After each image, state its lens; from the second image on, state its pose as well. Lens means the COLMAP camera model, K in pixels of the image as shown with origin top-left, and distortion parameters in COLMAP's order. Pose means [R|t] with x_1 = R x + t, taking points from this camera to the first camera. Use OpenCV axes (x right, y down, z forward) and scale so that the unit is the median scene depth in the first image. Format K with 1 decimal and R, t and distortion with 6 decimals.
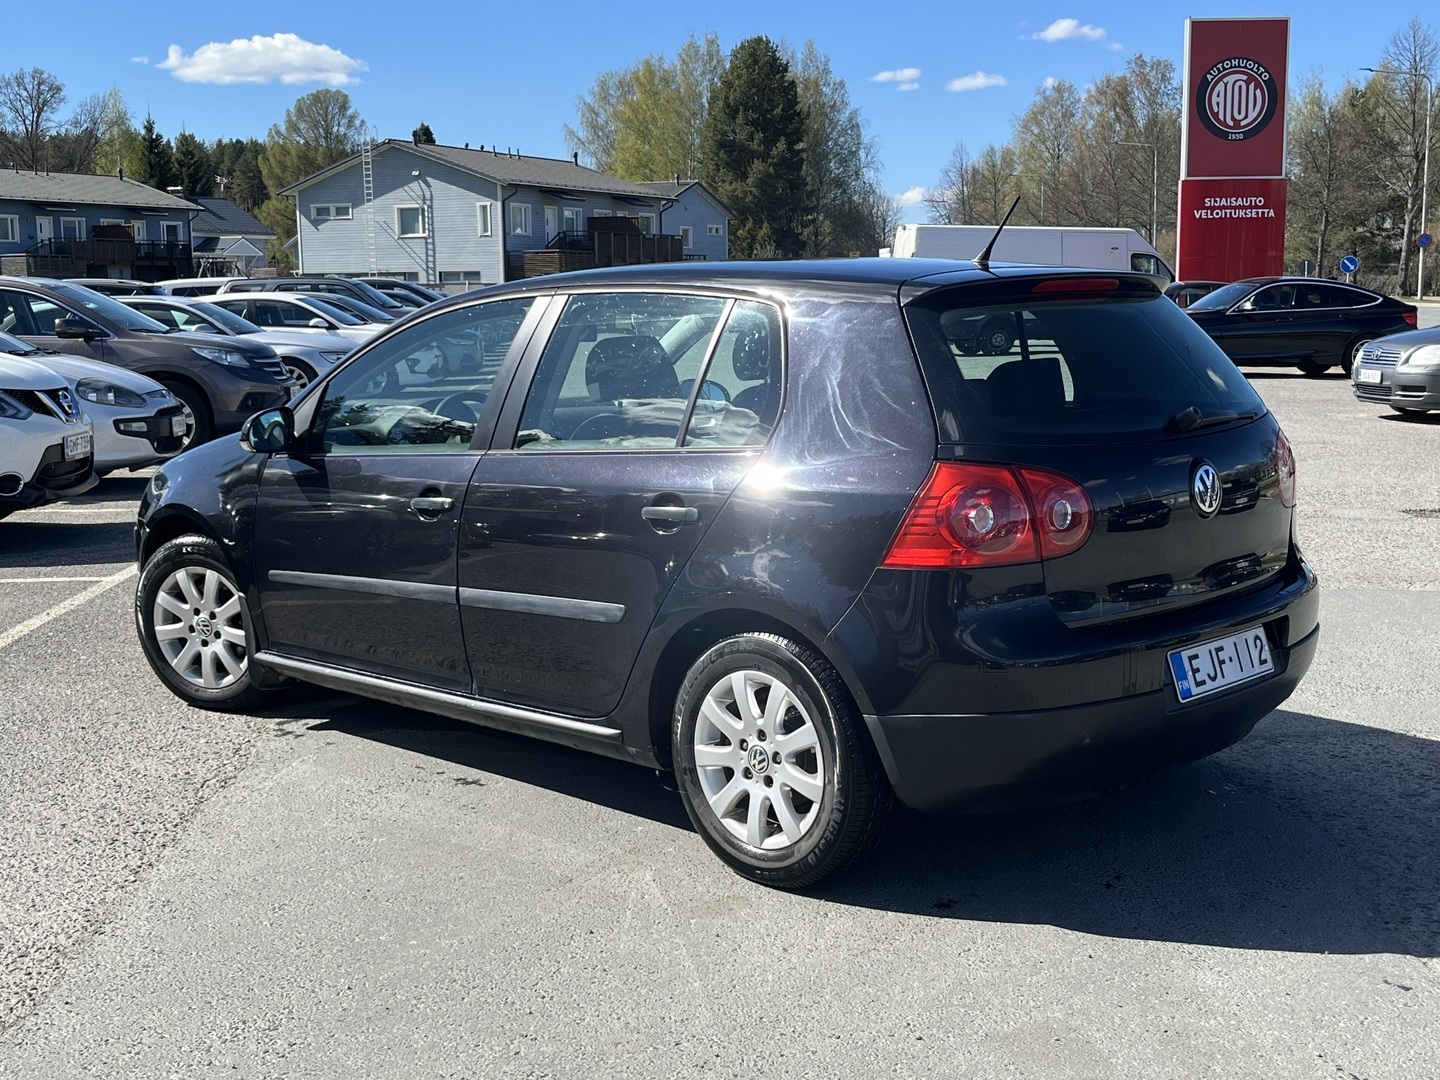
lens RADIAL K [[1734.6, 0, 720.2], [0, 1734.6, 540.0], [0, 0, 1]] dist [-0.007048, 0.000000]
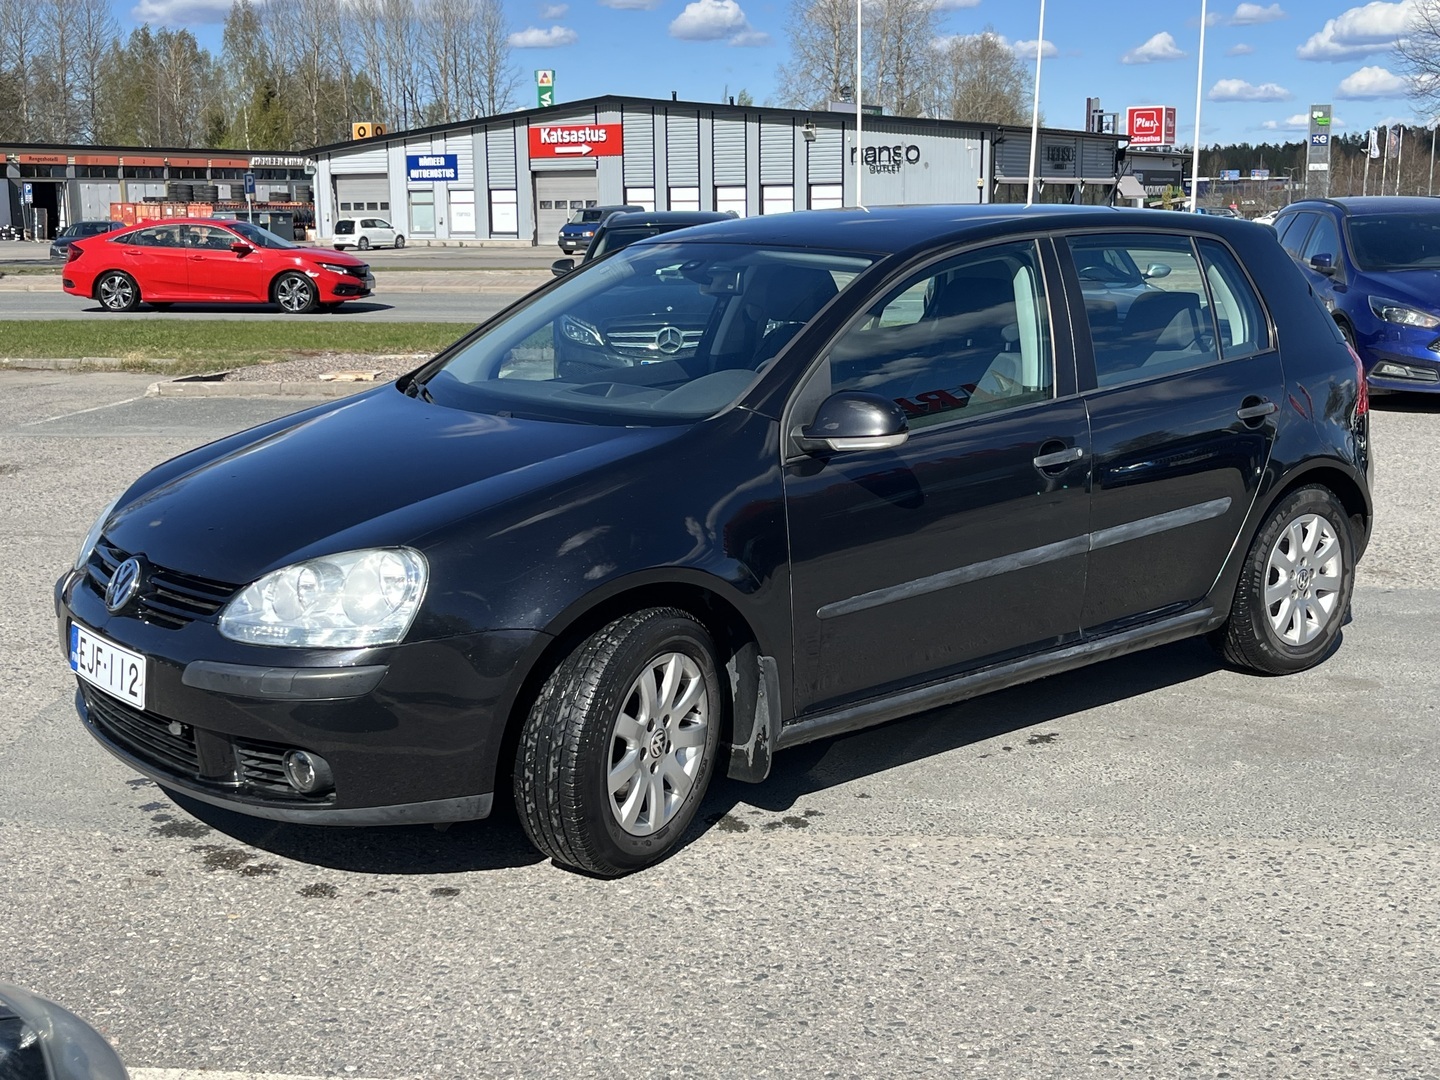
lens RADIAL K [[1734.6, 0, 721.9], [0, 1734.6, 542.4], [0, 0, 1]] dist [-0.007048, 0.000000]
pose [[0.143296, -0.171434, 0.974719, -1.080588], [0.160712, 0.975841, 0.148005, -0.139532], [-0.976544, 0.135440, 0.167386, 0.979651]]
